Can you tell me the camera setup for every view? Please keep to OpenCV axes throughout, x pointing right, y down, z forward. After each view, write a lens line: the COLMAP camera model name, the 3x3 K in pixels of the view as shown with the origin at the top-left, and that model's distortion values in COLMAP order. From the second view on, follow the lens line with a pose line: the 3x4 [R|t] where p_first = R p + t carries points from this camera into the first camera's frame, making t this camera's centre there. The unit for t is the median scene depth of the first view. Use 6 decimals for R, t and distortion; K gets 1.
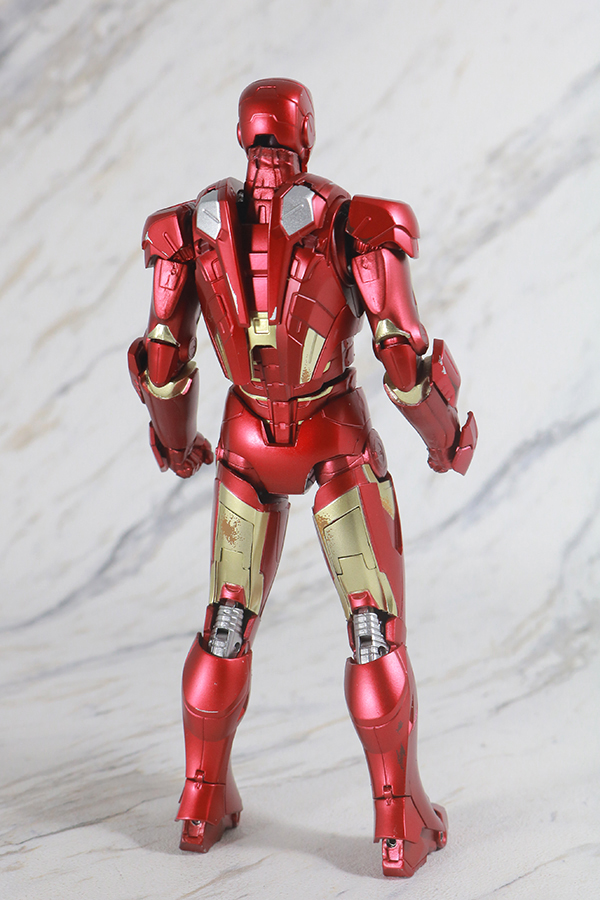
lens RADIAL K [[1579.5, 0, 303.5], [0, 1579.5, 447.4], [0, 0, 1]] dist [-0.025310, 0.000000]
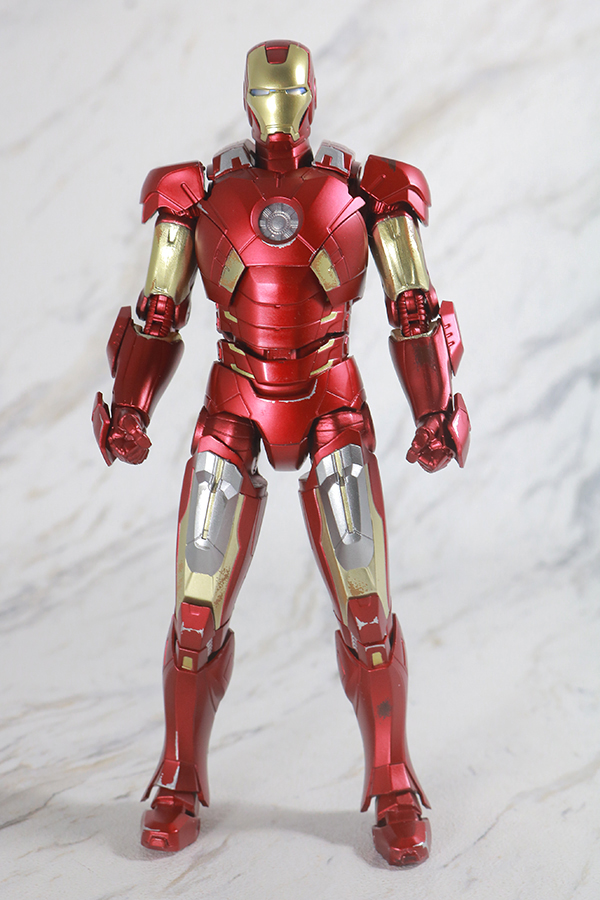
lens RADIAL K [[1579.5, 0, 295.8], [0, 1579.5, 452.8], [0, 0, 1]] dist [-0.025310, 0.000000]
pose [[0.944614, -0.021080, 0.327507, -0.175561], [0.018400, 0.999767, 0.011281, 0.007107], [-0.327668, -0.004630, 0.944781, 0.037144]]
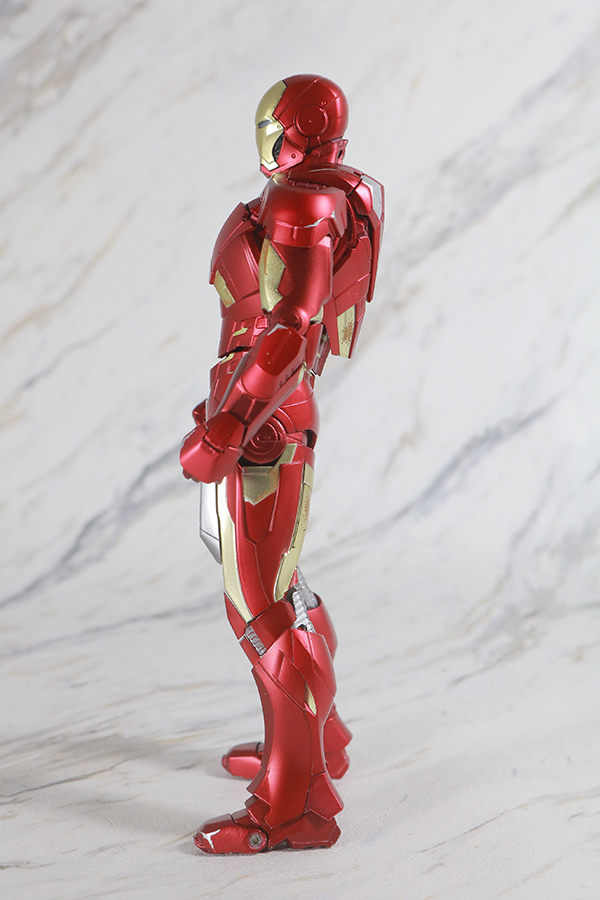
lens RADIAL K [[1579.5, 0, 299.4], [0, 1579.5, 447.4], [0, 0, 1]] dist [-0.025310, 0.000000]
pose [[0.998913, 0.010472, 0.045420, -0.023190], [-0.009824, 0.999847, -0.014472, 0.019264], [-0.045564, 0.014010, 0.998863, -0.038877]]
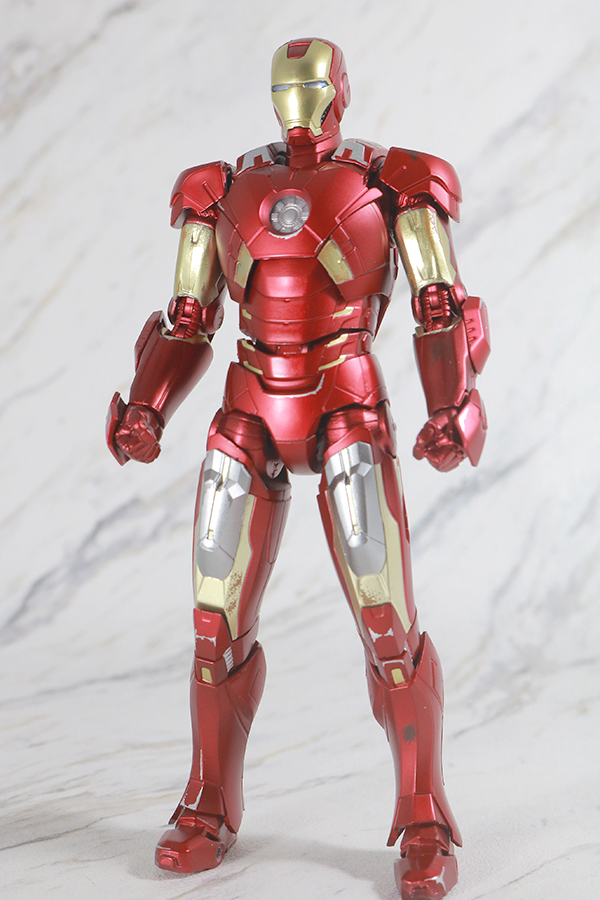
lens RADIAL K [[1579.5, 0, 302.0], [0, 1579.5, 449.5], [0, 0, 1]] dist [-0.025310, 0.000000]
pose [[0.994655, 0.011879, 0.102570, -0.053286], [-0.003129, 0.996372, -0.085048, 0.056442], [-0.103208, 0.084273, 0.991083, 0.033704]]
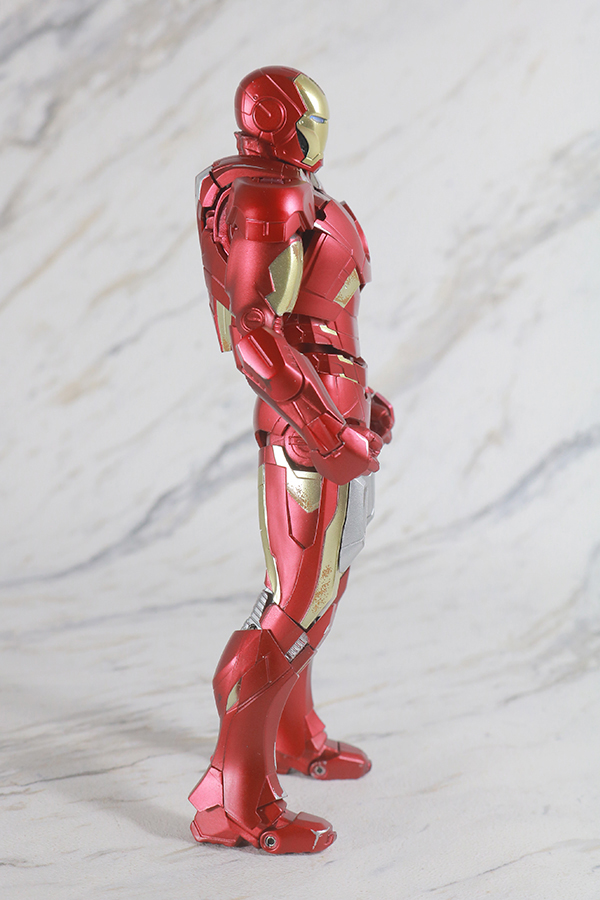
lens RADIAL K [[1579.5, 0, 304.3], [0, 1579.5, 449.0], [0, 0, 1]] dist [-0.025310, 0.000000]
pose [[0.995418, 0.089339, -0.034081, 0.010413], [-0.088829, 0.995915, 0.016190, -0.000362], [0.035388, -0.013088, 0.999288, -0.012709]]
